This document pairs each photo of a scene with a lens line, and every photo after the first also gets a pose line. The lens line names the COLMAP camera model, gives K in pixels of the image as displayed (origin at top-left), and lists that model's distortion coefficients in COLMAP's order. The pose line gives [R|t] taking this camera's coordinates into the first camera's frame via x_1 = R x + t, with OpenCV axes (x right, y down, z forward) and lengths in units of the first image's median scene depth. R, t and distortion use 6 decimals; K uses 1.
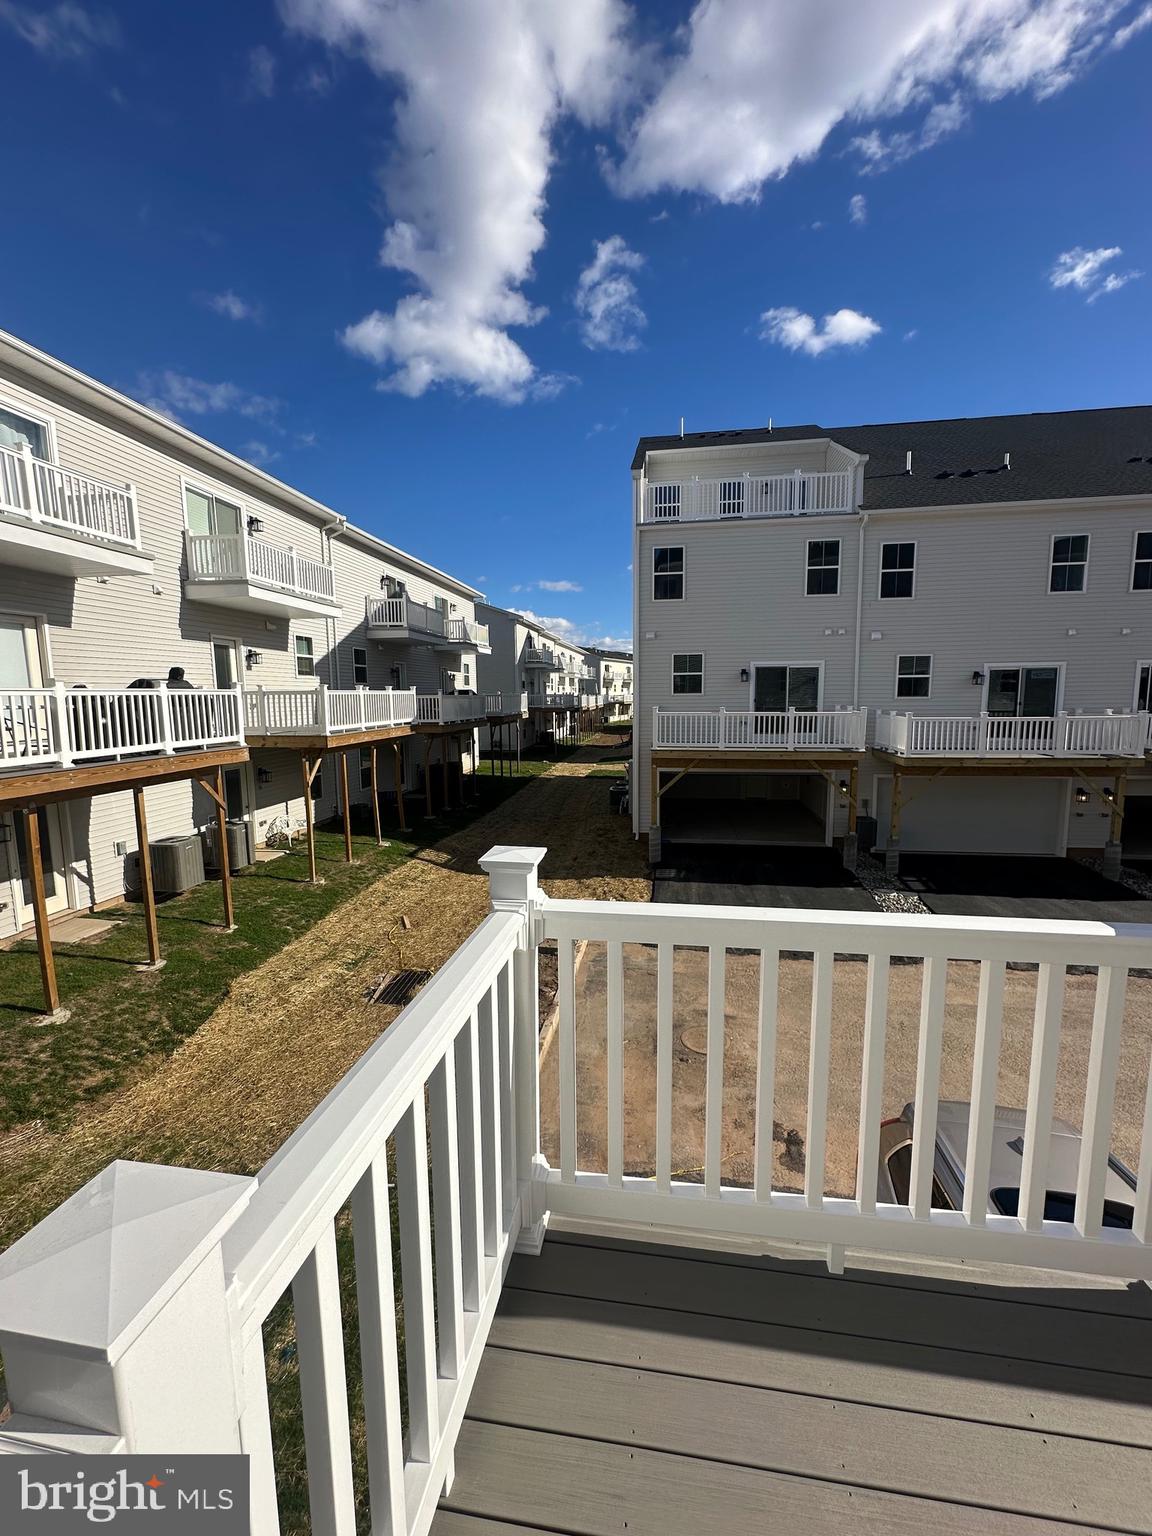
lens RADIAL K [[612.4, 0, 590.7], [0, 612.4, 768.8], [0, 0, 1]] dist [-0.001048, 0.000267]
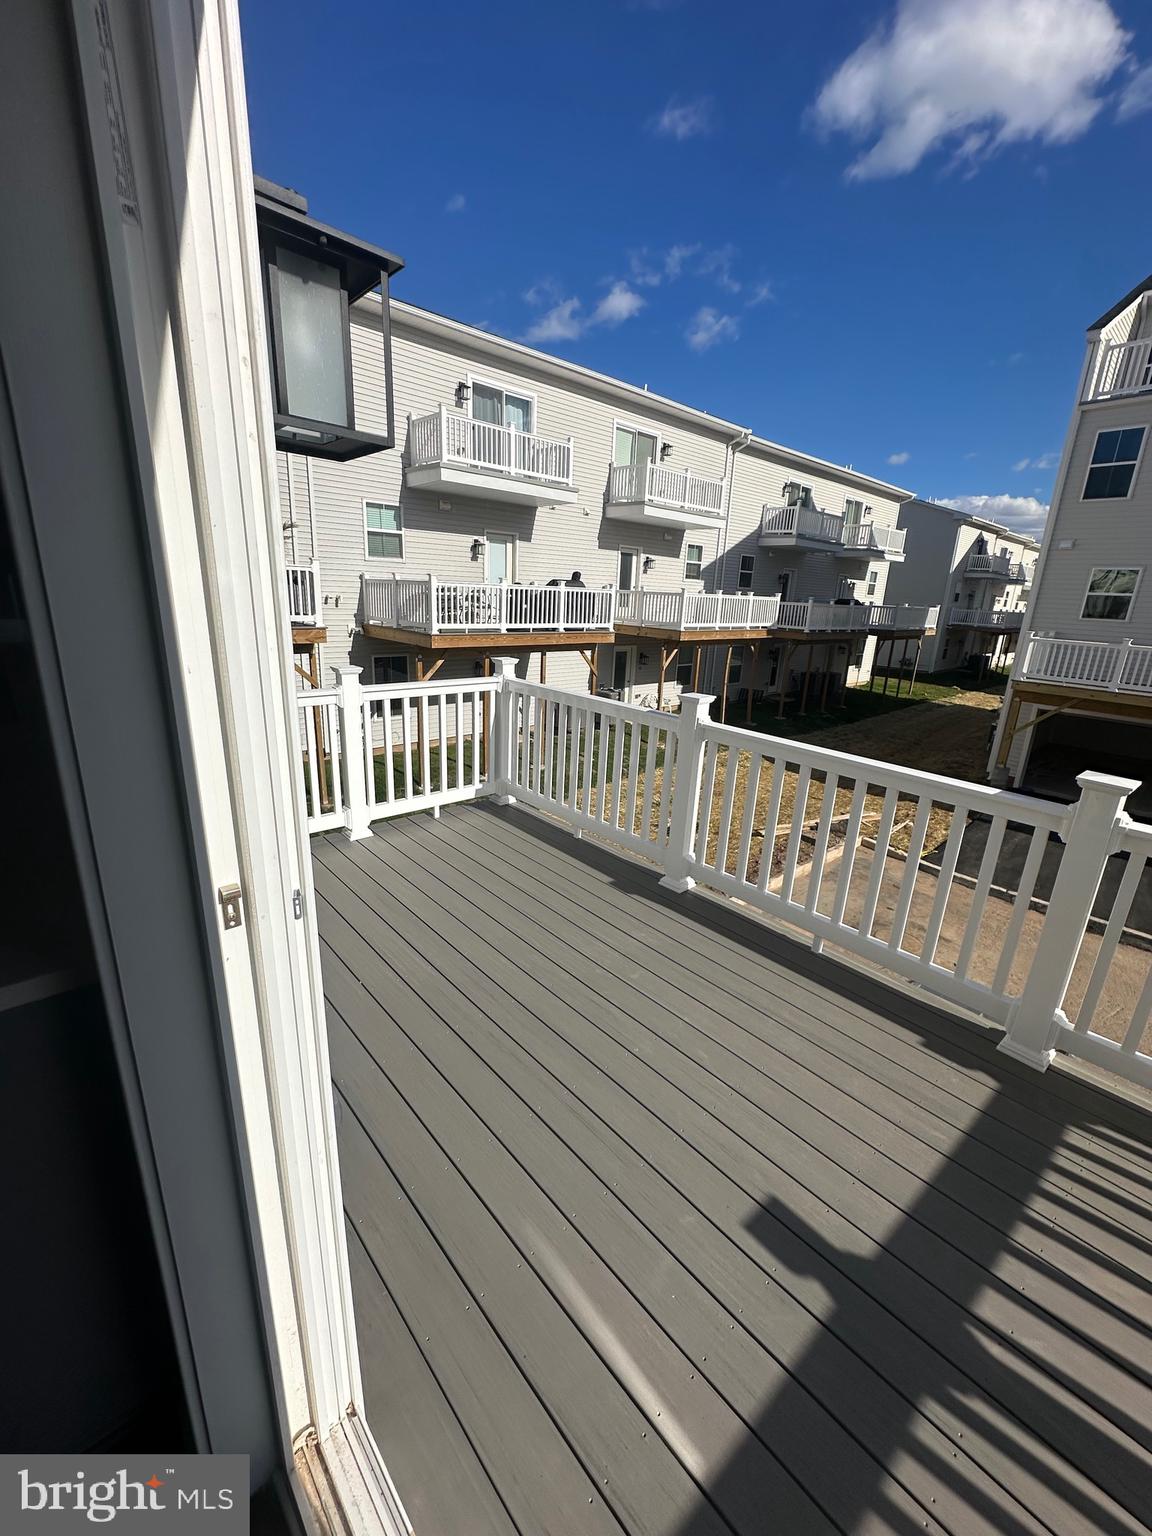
lens RADIAL K [[612.4, 0, 590.7], [0, 612.4, 768.8], [0, 0, 1]] dist [-0.001048, 0.000267]
pose [[0.779237, 0.218272, -0.587492, 0.180546], [-0.128898, 0.973169, 0.190596, 0.004460], [0.613331, -0.072793, 0.786464, -0.090922]]
